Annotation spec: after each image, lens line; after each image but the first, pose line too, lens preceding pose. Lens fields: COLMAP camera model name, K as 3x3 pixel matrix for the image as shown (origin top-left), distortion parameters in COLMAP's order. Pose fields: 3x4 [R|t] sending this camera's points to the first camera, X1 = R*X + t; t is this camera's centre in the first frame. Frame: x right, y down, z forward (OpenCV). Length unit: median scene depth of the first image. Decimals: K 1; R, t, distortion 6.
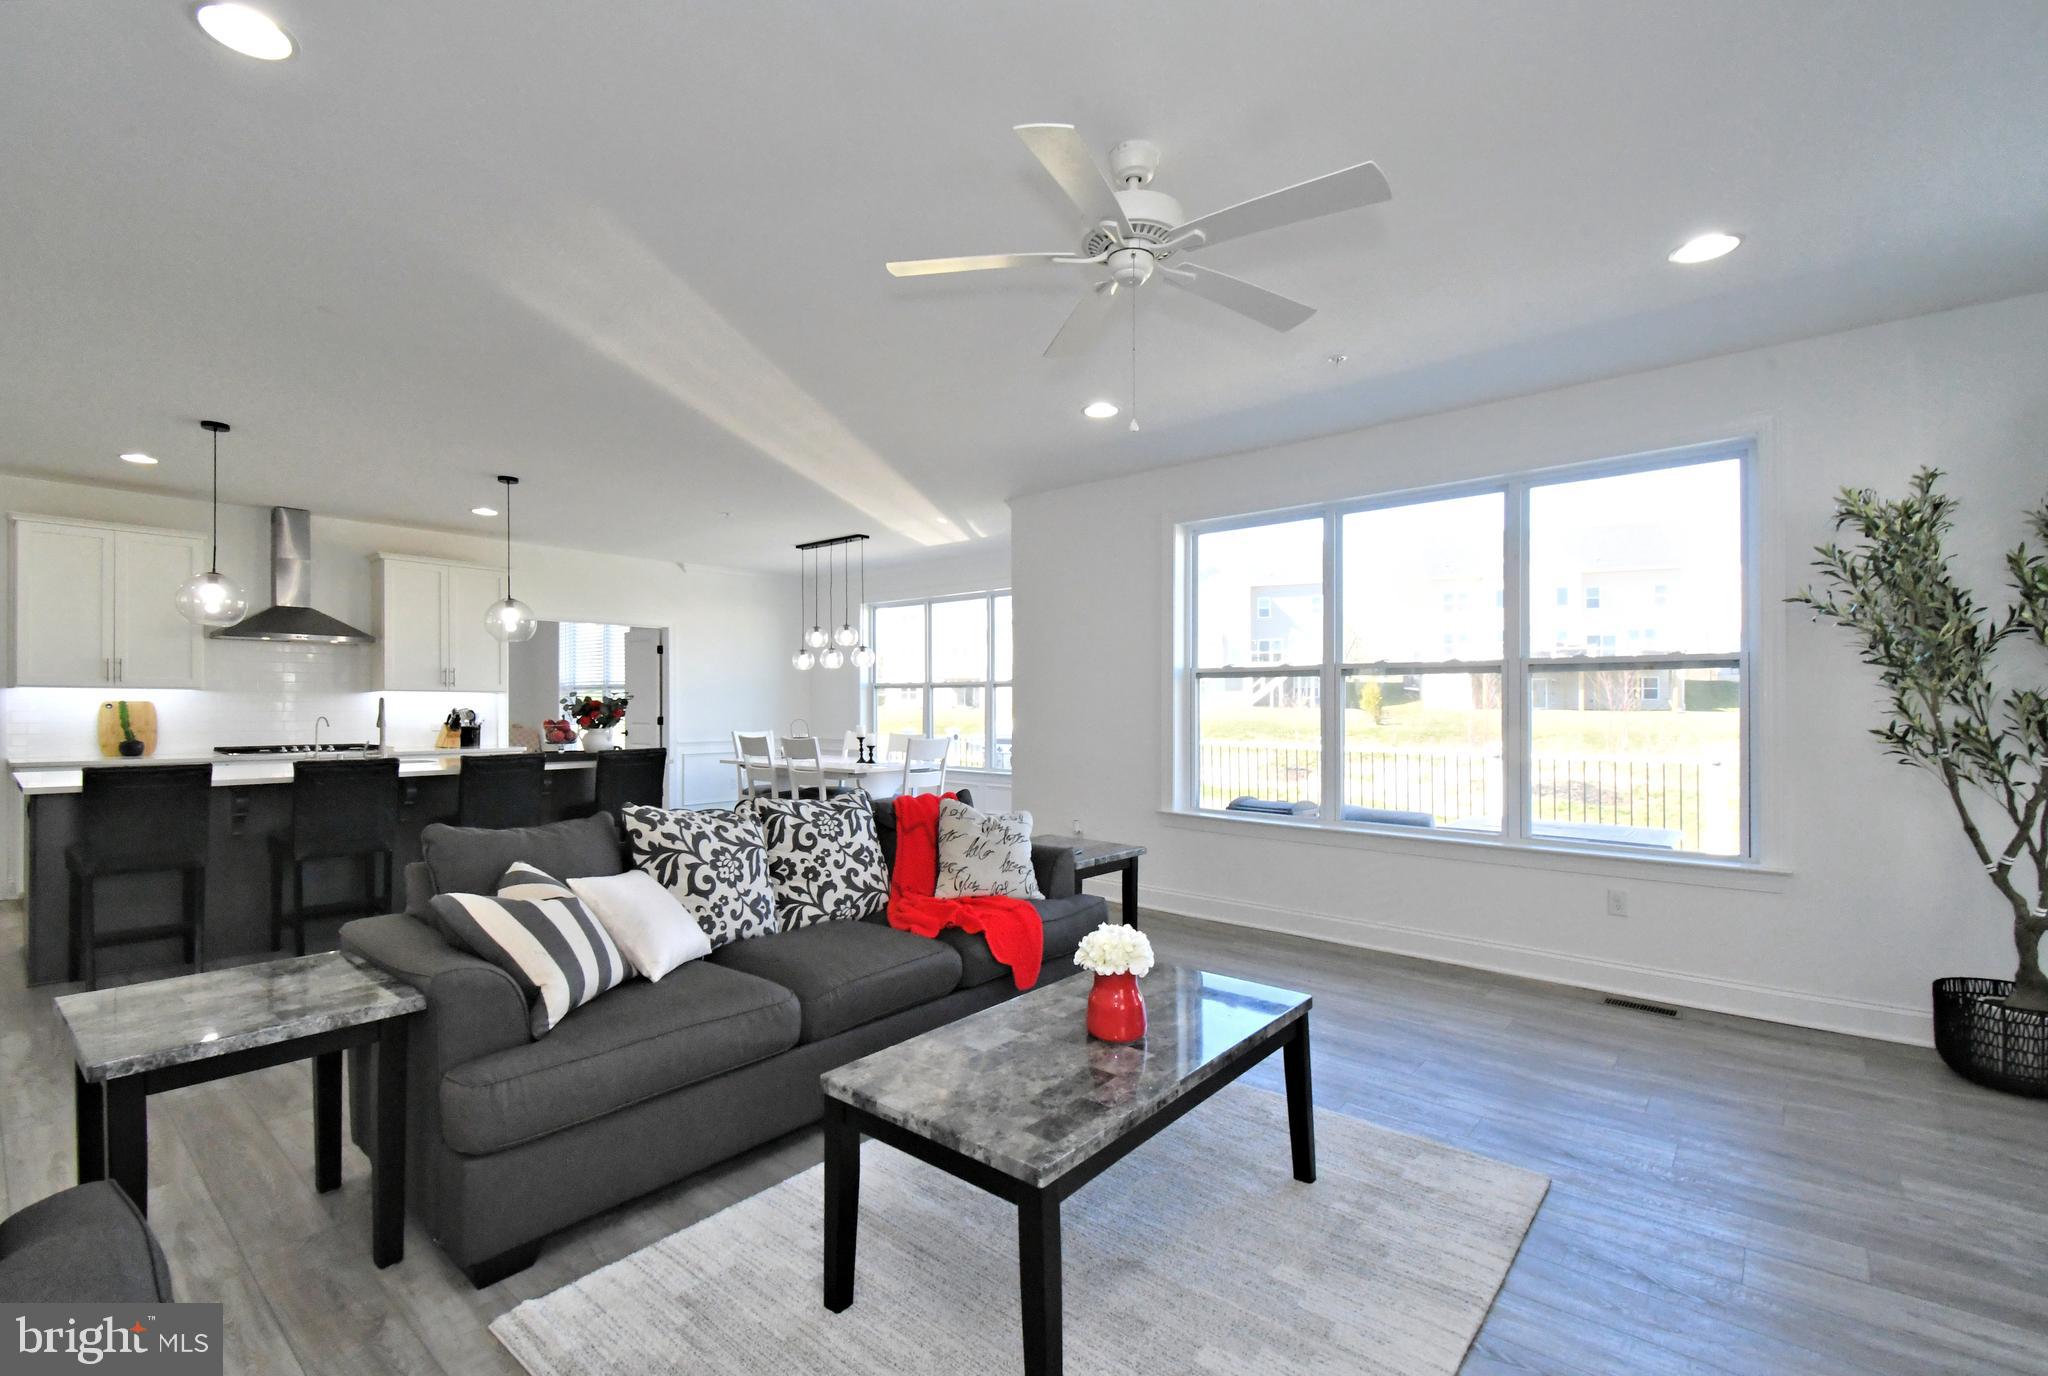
lens RADIAL K [[901.8, 0, 1031.4], [0, 901.8, 704.7], [0, 0, 1]] dist [-0.001705, -0.002750]
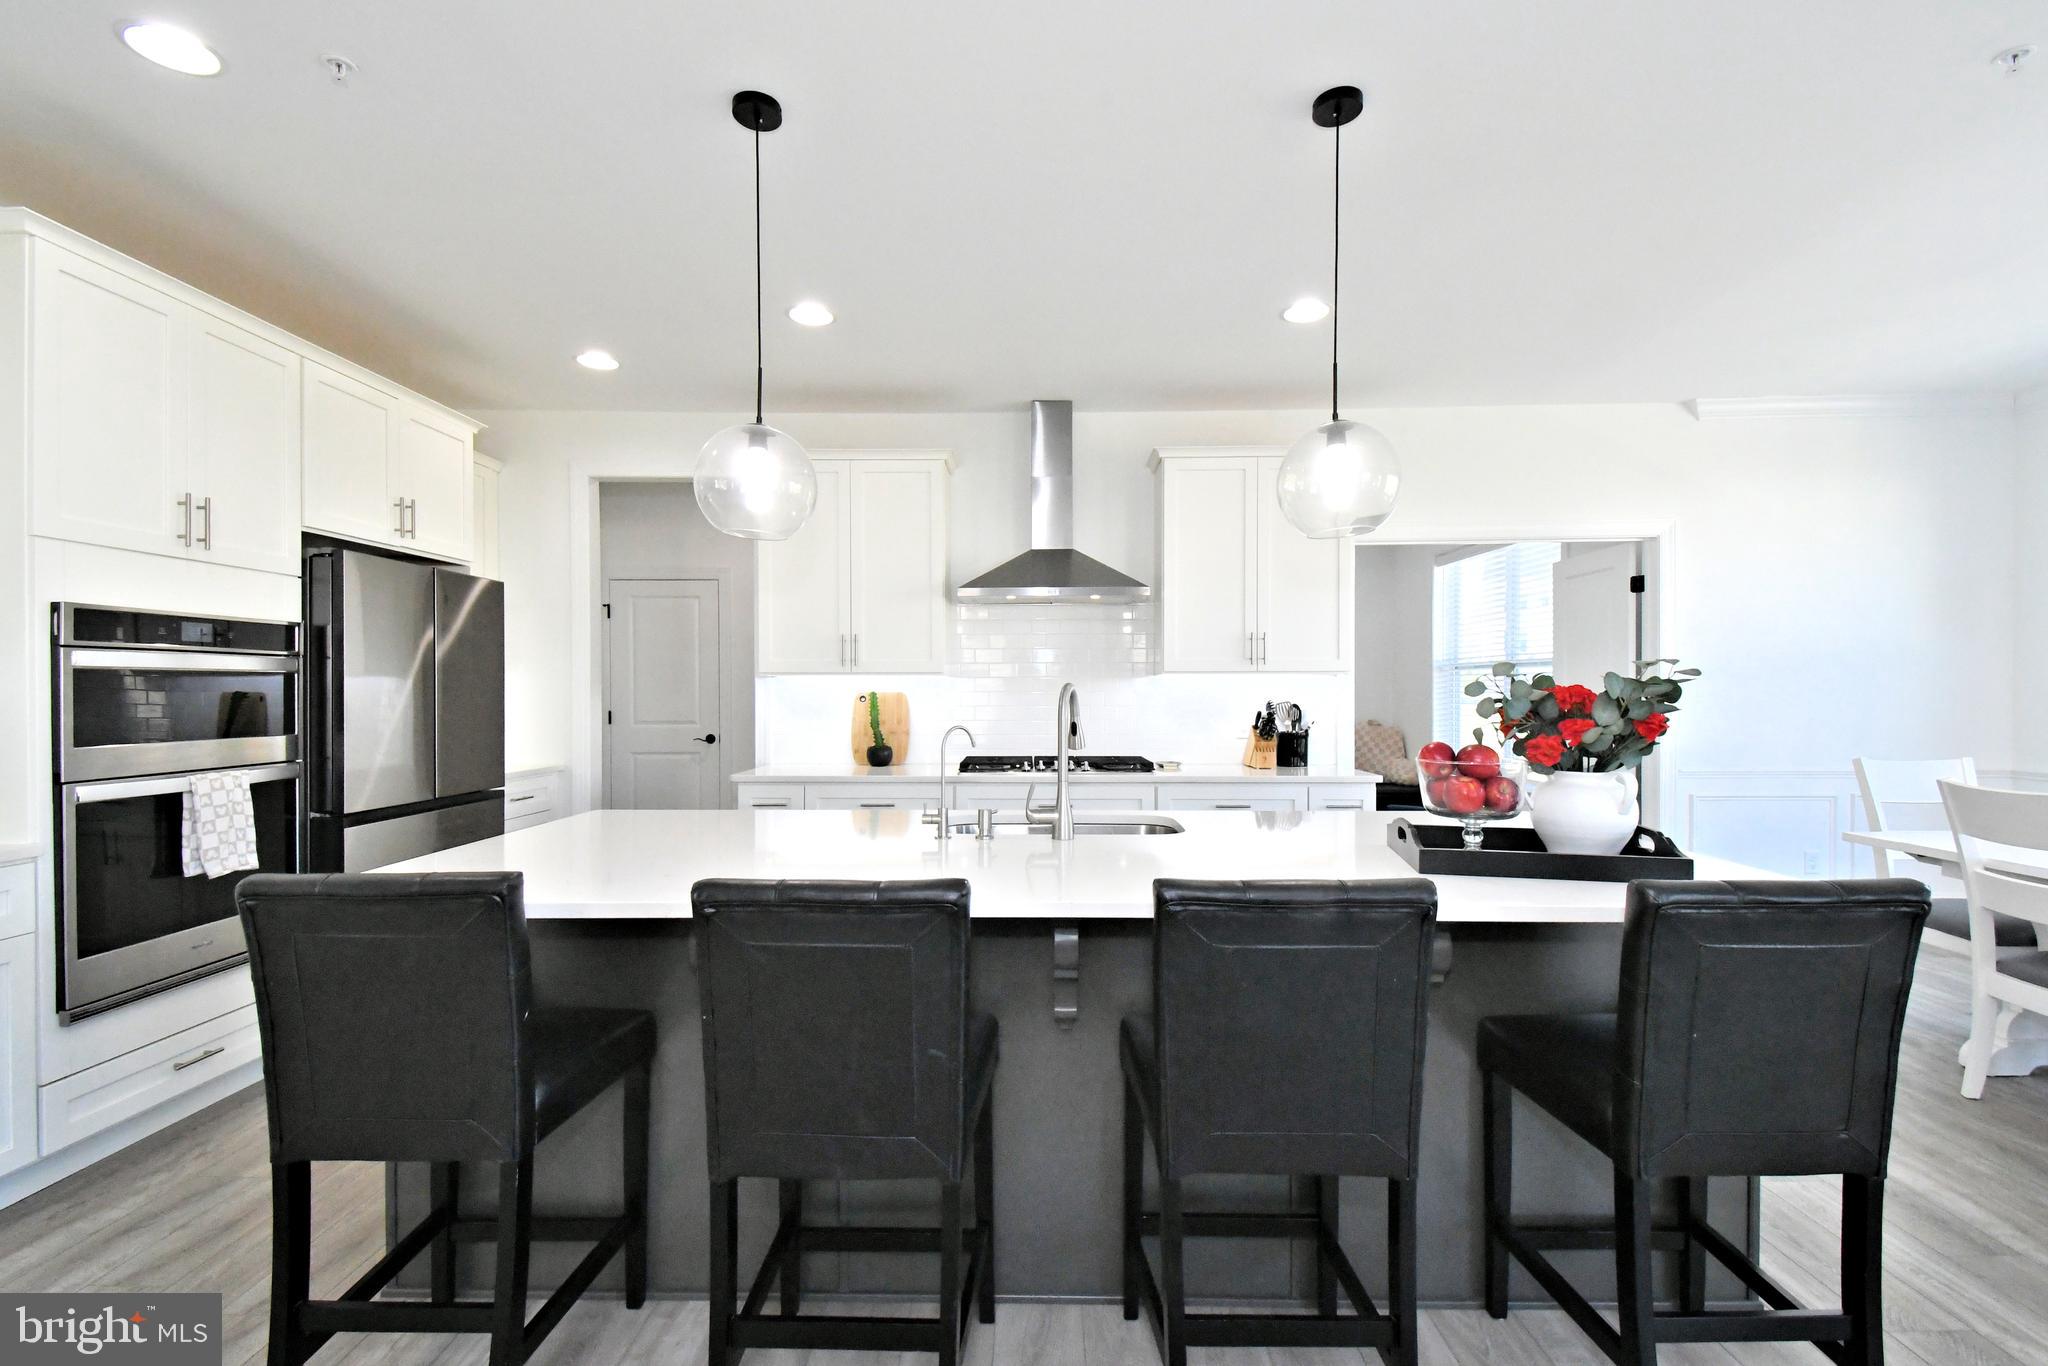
lens RADIAL K [[914.9, 0, 1012.5], [0, 914.9, 700.6], [0, 0, 1]] dist [0.026522, -0.003857]
pose [[0.621344, 0.004833, -0.783523, -0.294108], [0.003896, 0.999950, 0.009257, -0.002851], [0.783528, -0.008804, 0.621294, 0.532507]]
